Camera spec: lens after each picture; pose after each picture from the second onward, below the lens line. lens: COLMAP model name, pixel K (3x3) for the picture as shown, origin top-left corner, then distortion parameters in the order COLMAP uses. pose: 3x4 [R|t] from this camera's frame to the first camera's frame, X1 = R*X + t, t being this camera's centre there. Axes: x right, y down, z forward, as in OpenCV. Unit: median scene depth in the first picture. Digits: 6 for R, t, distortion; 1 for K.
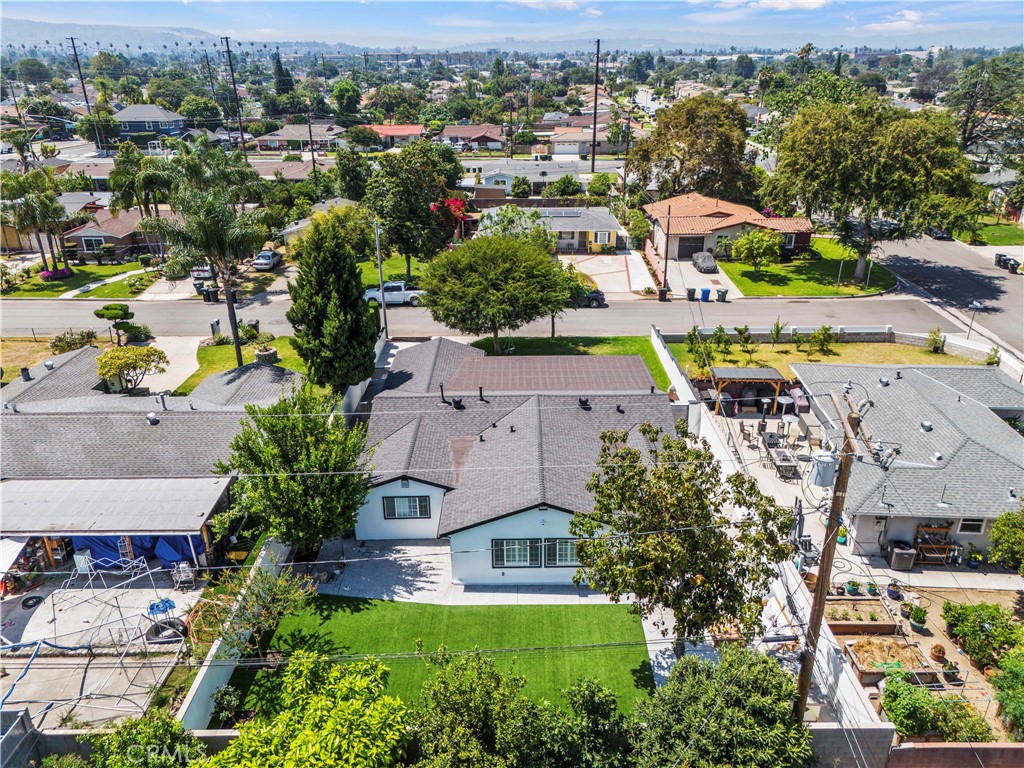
lens RADIAL K [[746.9, 0, 520.6], [0, 746.9, 384.4], [0, 0, 1]] dist [0.070975, -0.058199]
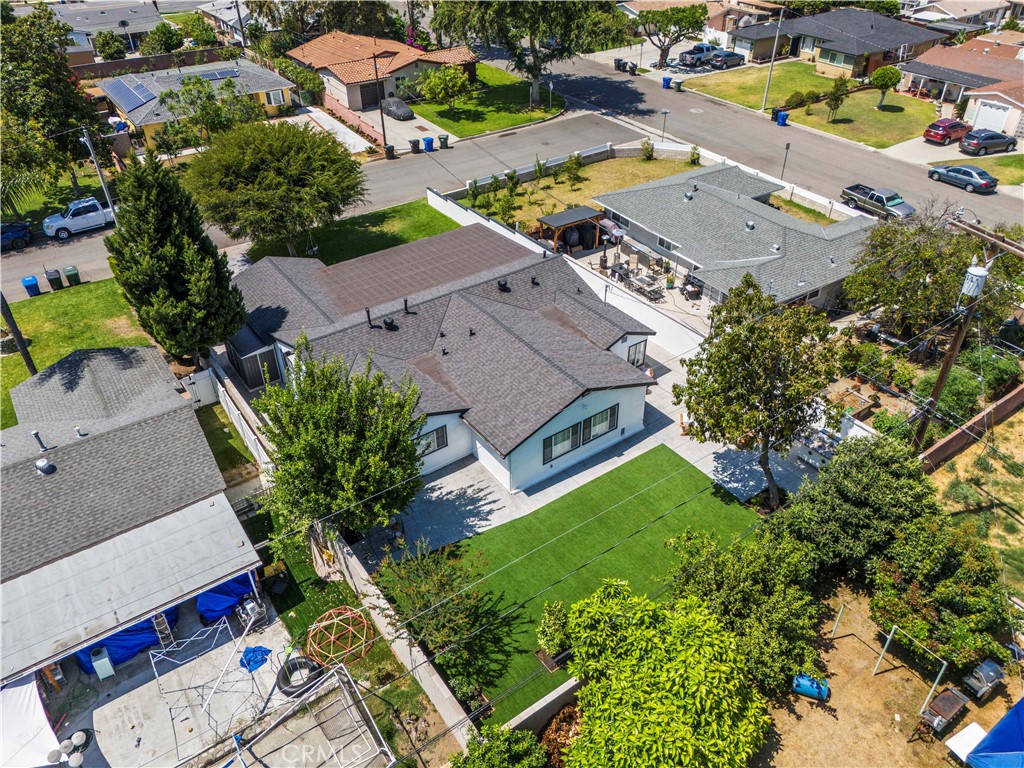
lens RADIAL K [[736.7, 0, 526.1], [0, 736.7, 376.1], [0, 0, 1]] dist [0.076698, -0.064223]
pose [[0.820440, -0.336849, 0.461964, -0.249309], [0.235683, 0.935423, 0.263510, -0.074087], [-0.520895, -0.107317, 0.846848, 0.083120]]
